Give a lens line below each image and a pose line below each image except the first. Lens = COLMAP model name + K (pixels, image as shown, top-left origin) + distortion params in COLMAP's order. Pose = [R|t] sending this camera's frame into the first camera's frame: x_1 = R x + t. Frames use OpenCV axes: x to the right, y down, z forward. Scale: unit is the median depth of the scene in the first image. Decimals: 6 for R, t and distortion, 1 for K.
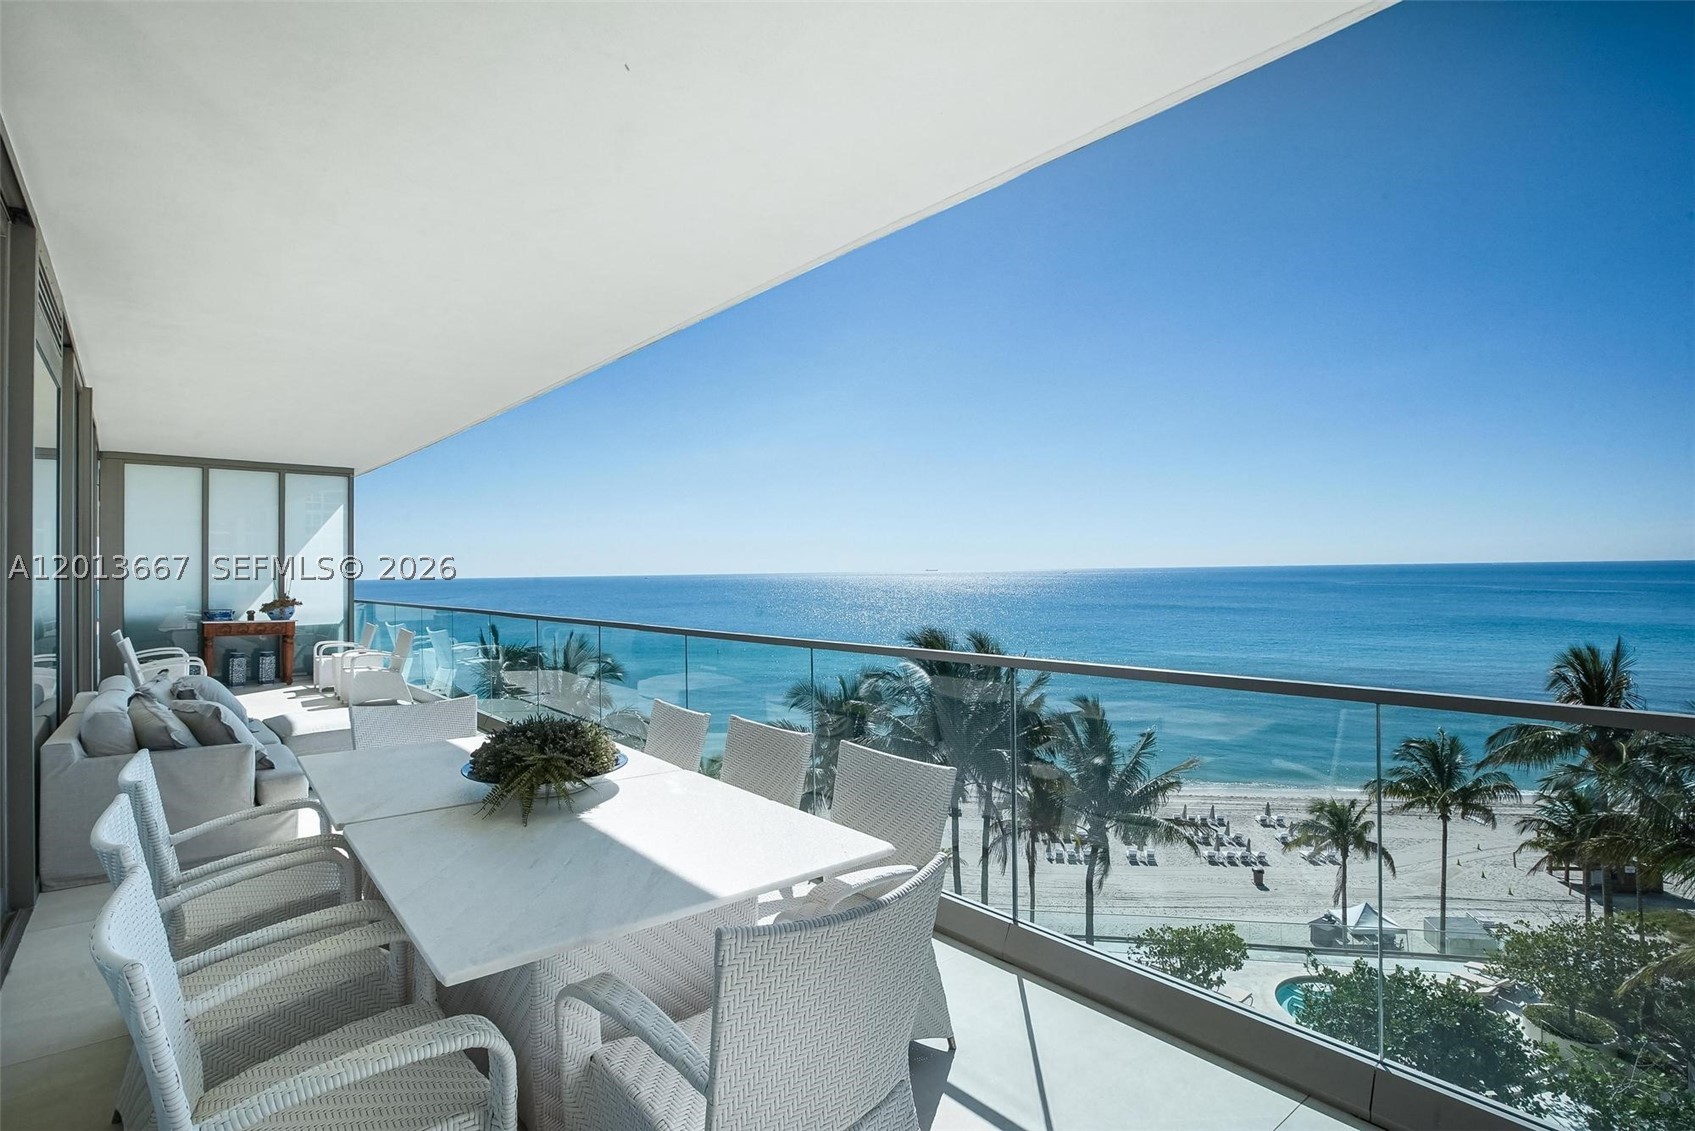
lens RADIAL K [[842.3, 0, 882.5], [0, 842.3, 563.3], [0, 0, 1]] dist [-0.011625, 0.003486]
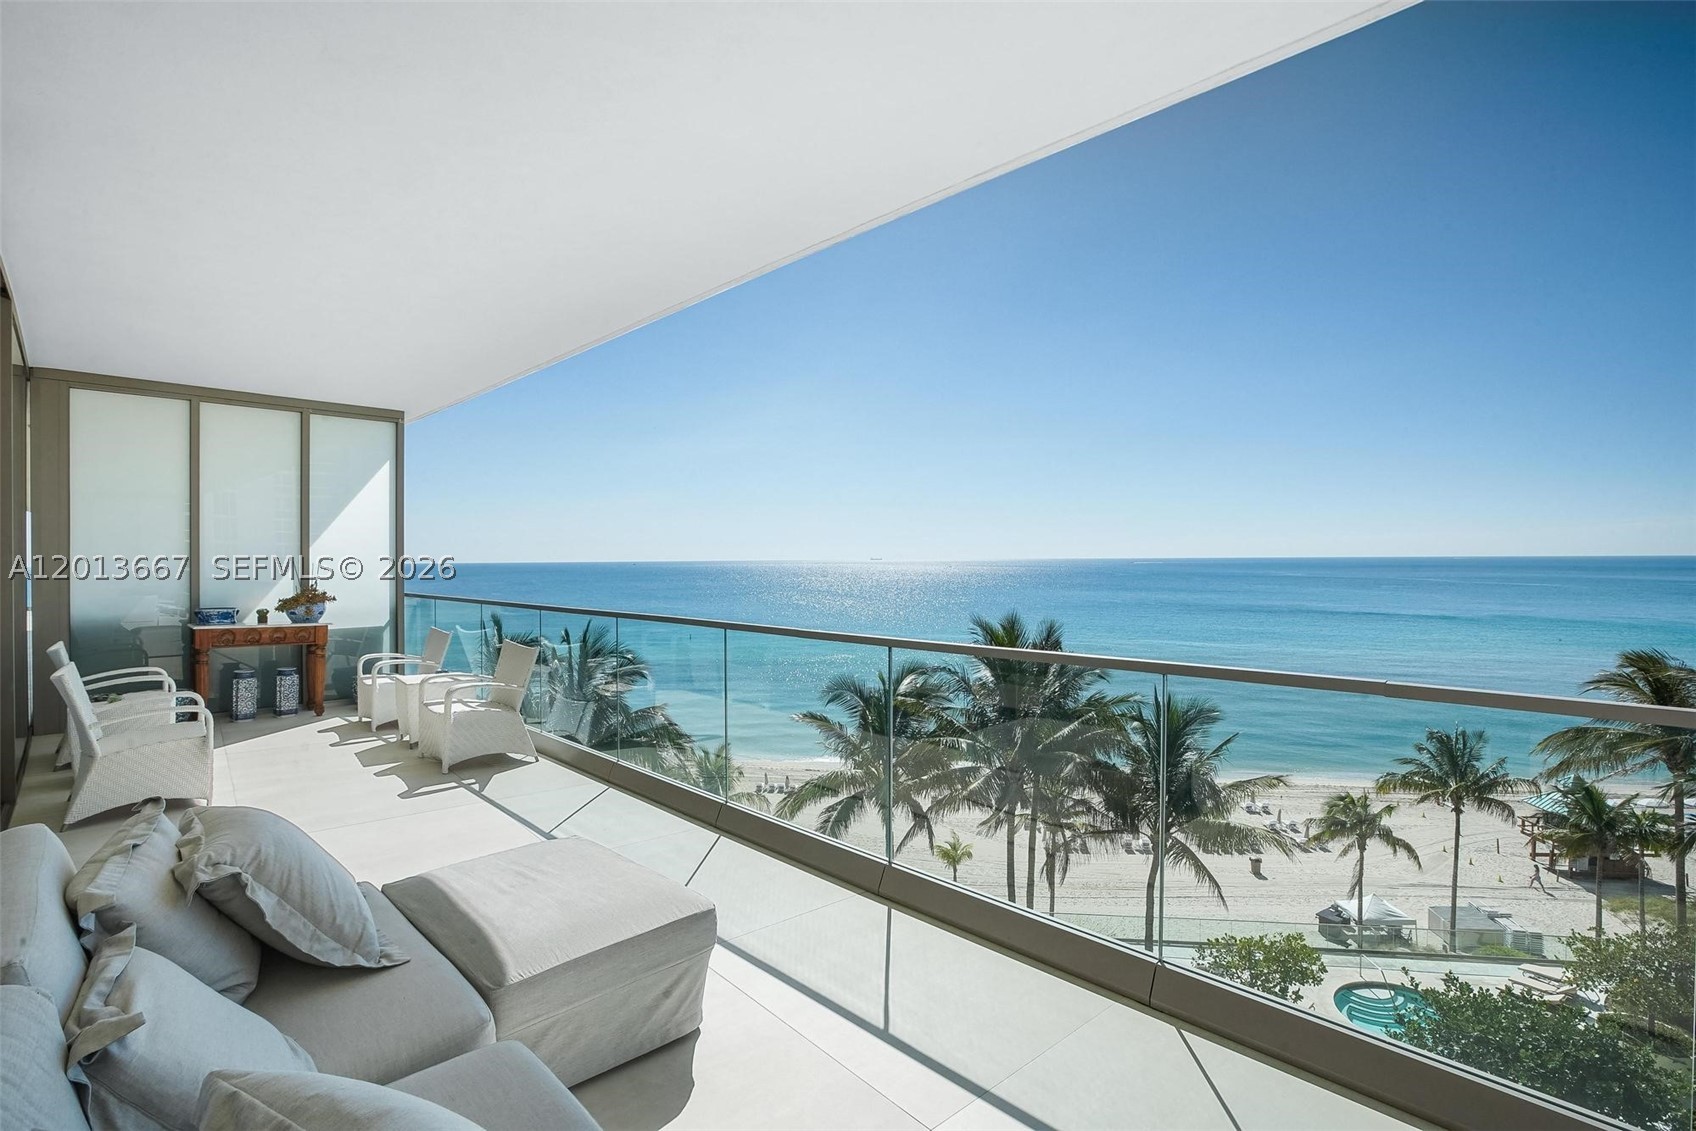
lens RADIAL K [[791.7, 0, 869.6], [0, 791.7, 565.1], [0, 0, 1]] dist [-0.010218, 0.002236]
pose [[0.998410, 0.009005, 0.055639, -0.132004], [-0.009870, 0.999834, 0.015285, 0.002315], [-0.055492, -0.015810, 0.998334, 0.147177]]
